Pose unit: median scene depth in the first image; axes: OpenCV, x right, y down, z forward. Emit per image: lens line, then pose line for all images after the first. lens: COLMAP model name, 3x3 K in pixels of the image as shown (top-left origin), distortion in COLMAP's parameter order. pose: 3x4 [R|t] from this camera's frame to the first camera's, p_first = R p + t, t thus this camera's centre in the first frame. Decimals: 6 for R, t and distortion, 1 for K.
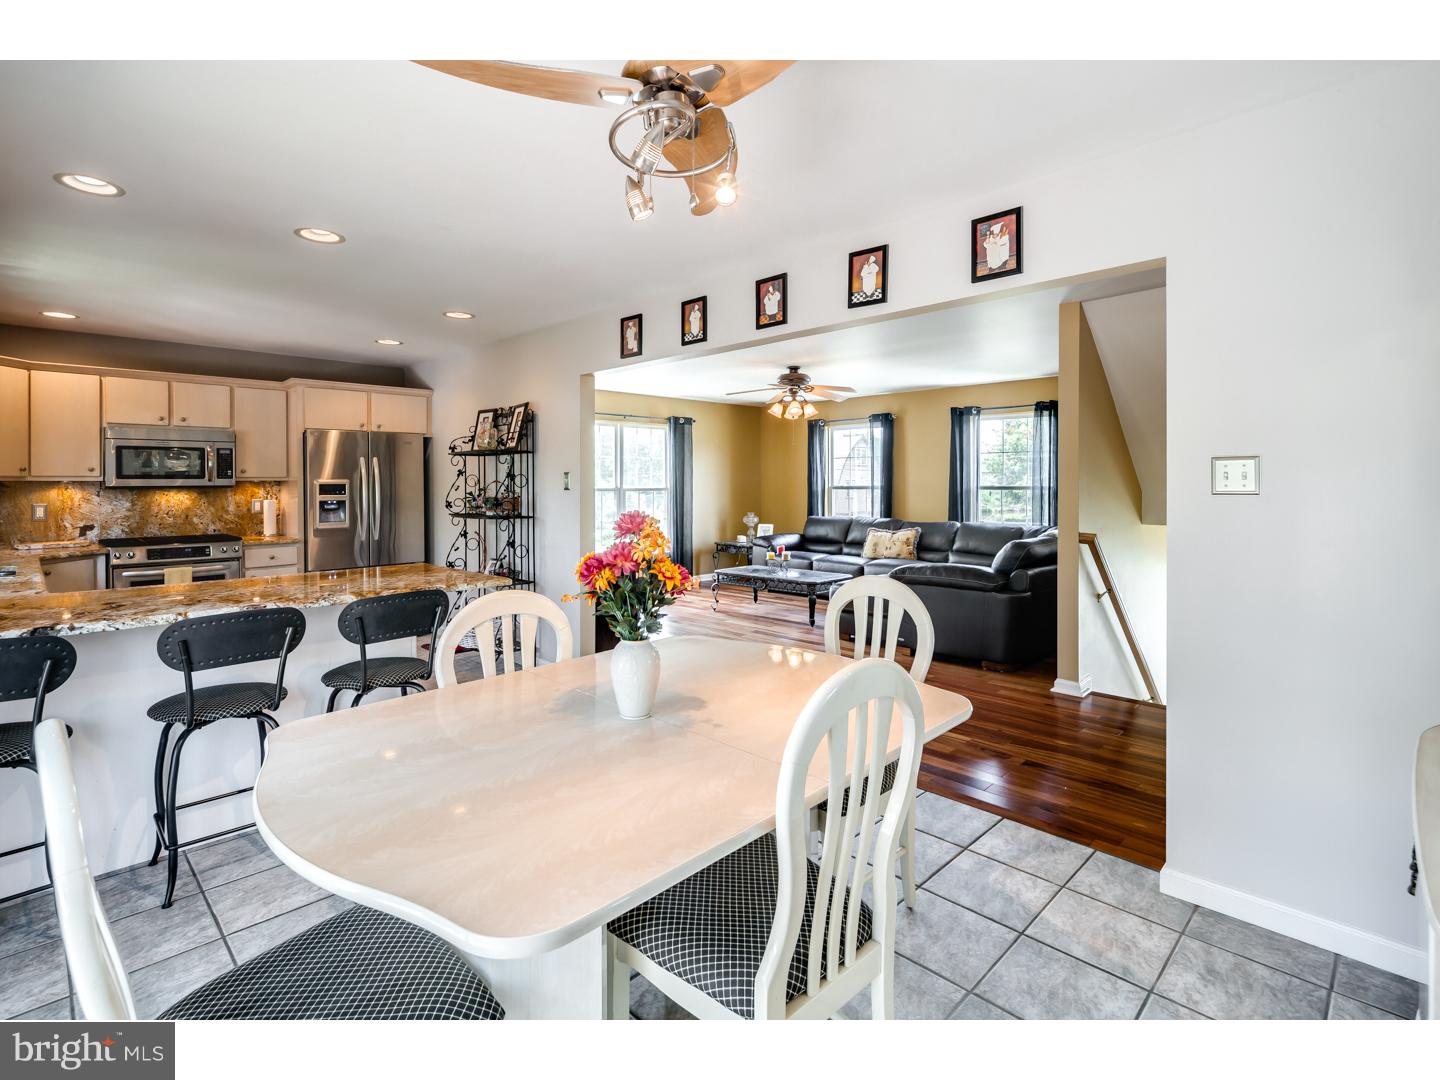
lens RADIAL K [[702.7, 0, 715.7], [0, 702.7, 484.1], [0, 0, 1]] dist [-0.000850, -0.000648]
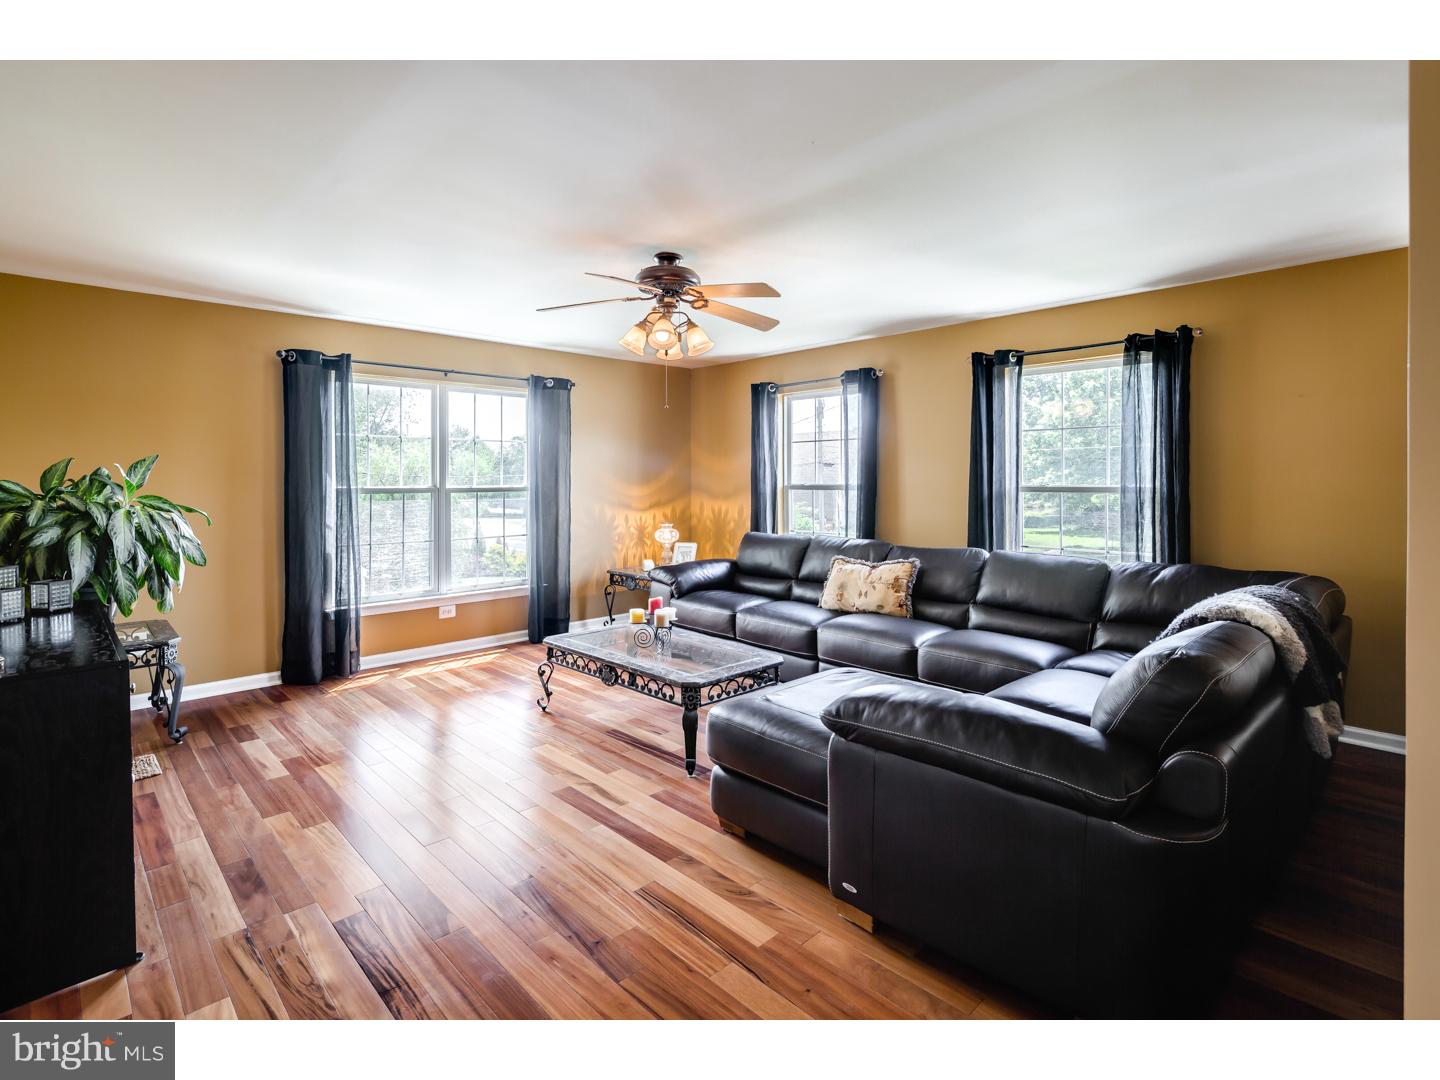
lens RADIAL K [[756.9, 0, 718.2], [0, 756.9, 476.8], [0, 0, 1]] dist [0.065812, -0.000172]
pose [[0.999976, 0.002054, 0.006614, 0.114706], [-0.002024, 0.999987, -0.004615, -0.001680], [-0.006624, 0.004601, 0.999967, 0.353263]]
